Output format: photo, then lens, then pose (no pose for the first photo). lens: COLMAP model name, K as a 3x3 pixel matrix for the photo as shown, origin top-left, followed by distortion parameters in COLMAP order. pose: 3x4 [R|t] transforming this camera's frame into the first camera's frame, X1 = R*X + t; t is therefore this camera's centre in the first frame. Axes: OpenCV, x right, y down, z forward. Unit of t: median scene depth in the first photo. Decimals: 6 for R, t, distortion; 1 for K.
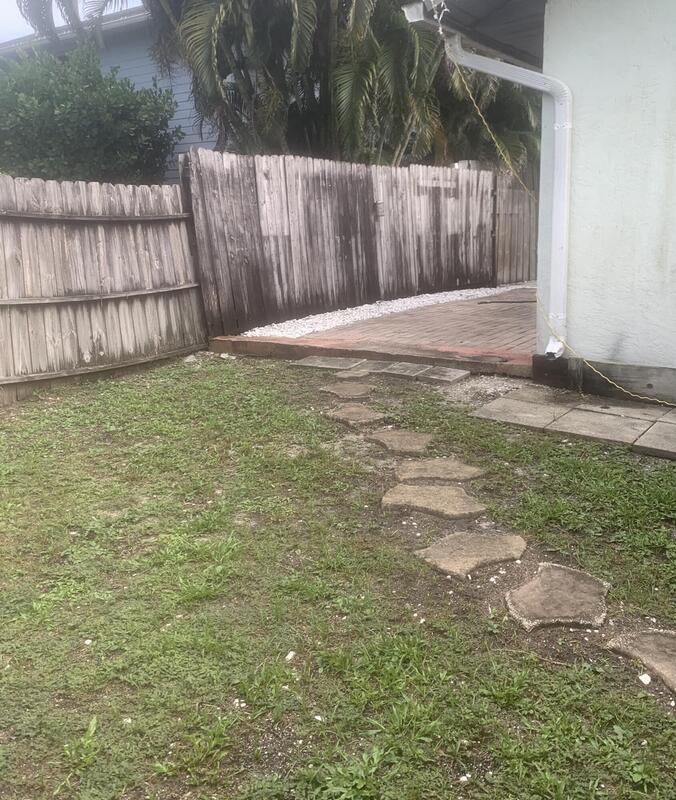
lens RADIAL K [[686.2, 0, 338.0], [0, 686.2, 400.0], [0, 0, 1]] dist [0.126108, -0.139283]
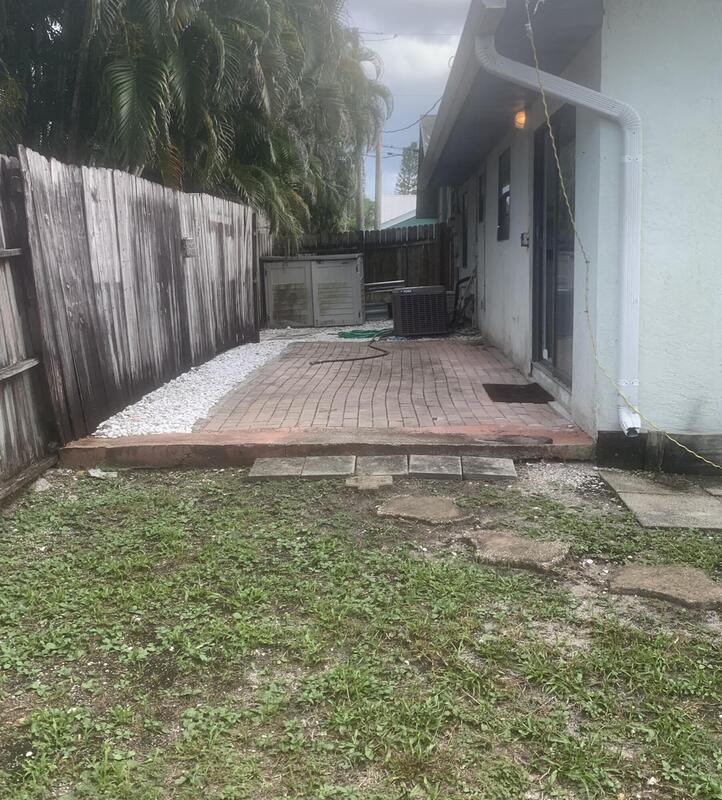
lens RADIAL K [[795.7, 0, 361.2], [0, 795.7, 384.7], [0, 0, 1]] dist [0.026864, -0.006912]
pose [[0.864020, -0.064111, 0.499359, -0.294008], [0.114755, 0.990828, -0.071347, -0.060594], [-0.490205, 0.118949, 0.863453, 0.240315]]
